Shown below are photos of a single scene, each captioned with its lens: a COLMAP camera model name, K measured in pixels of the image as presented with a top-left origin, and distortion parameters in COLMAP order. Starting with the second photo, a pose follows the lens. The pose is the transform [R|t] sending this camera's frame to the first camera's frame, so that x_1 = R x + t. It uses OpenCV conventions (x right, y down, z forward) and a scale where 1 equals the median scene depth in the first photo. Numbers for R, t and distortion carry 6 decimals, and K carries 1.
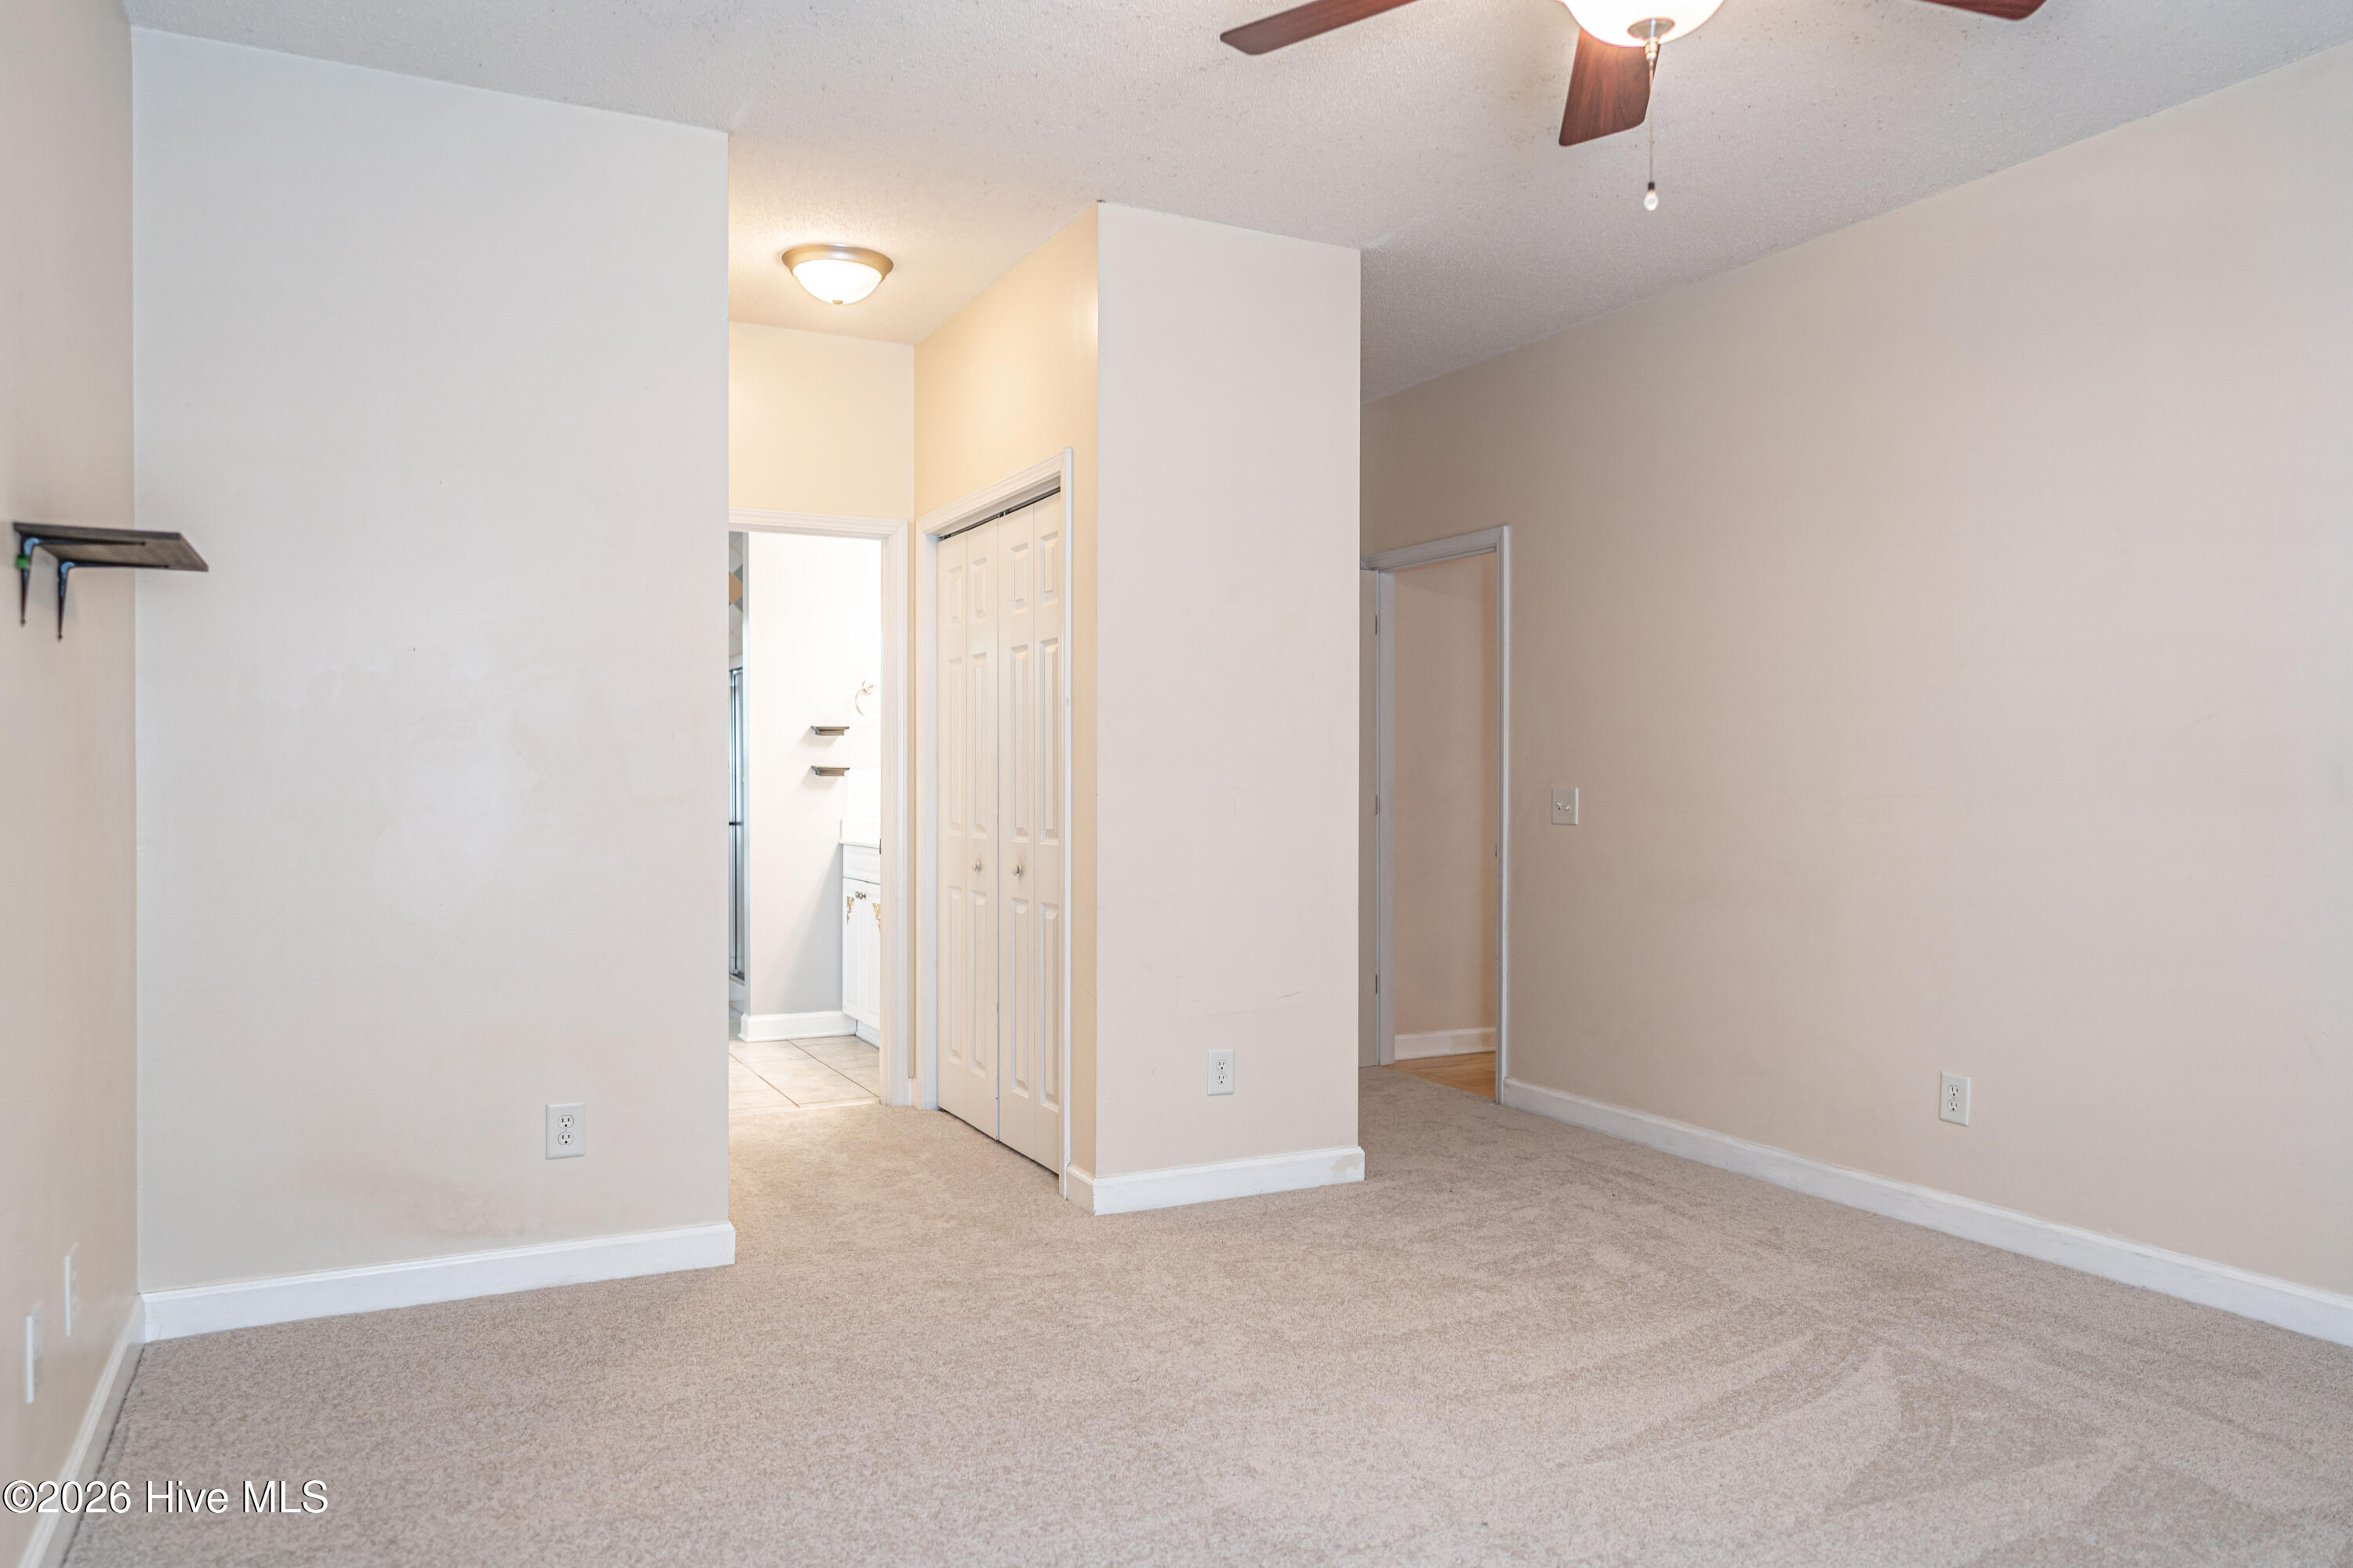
lens RADIAL K [[1583.9, 0, 1157.2], [0, 1583.9, 786.6], [0, 0, 1]] dist [-0.000125, 0.005226]
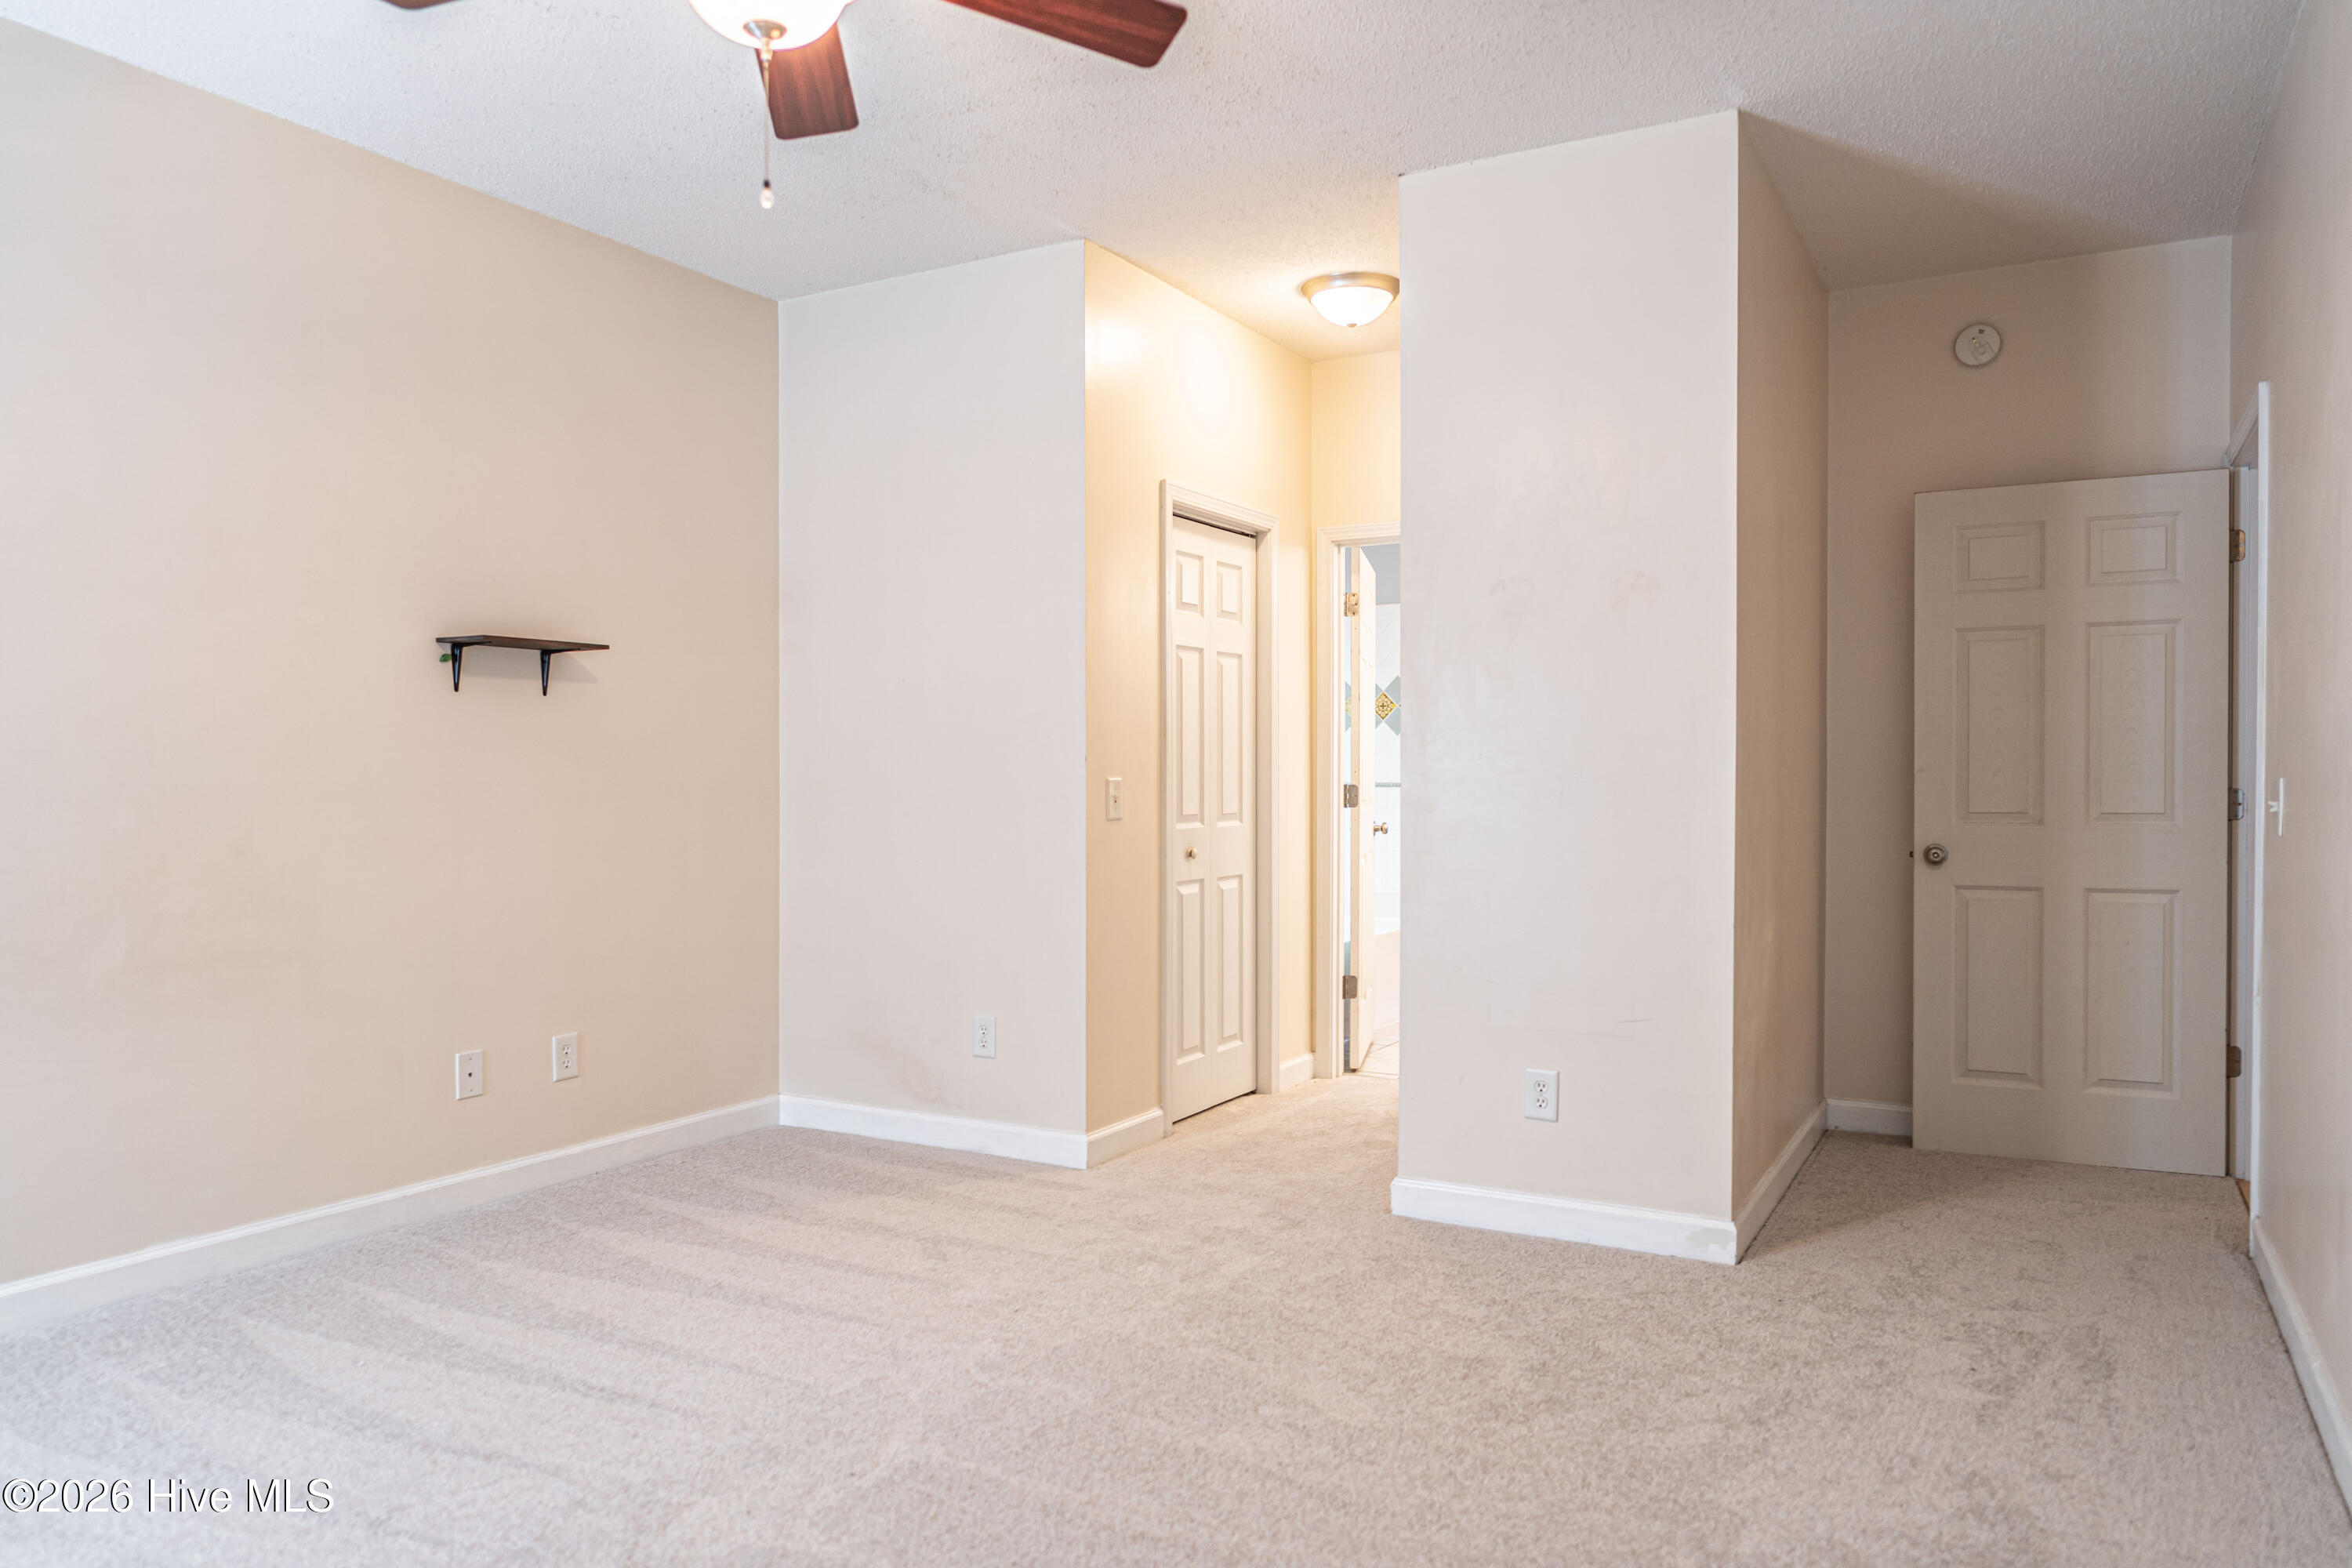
lens RADIAL K [[1583.2, 0, 1153.9], [0, 1583.2, 779.2], [0, 0, 1]] dist [-0.000125, 0.005226]
pose [[0.562213, 0.004323, -0.826981, 0.662160], [-0.001591, 0.999990, 0.004147, -0.000237], [0.826991, -0.001016, 0.562214, 0.323410]]
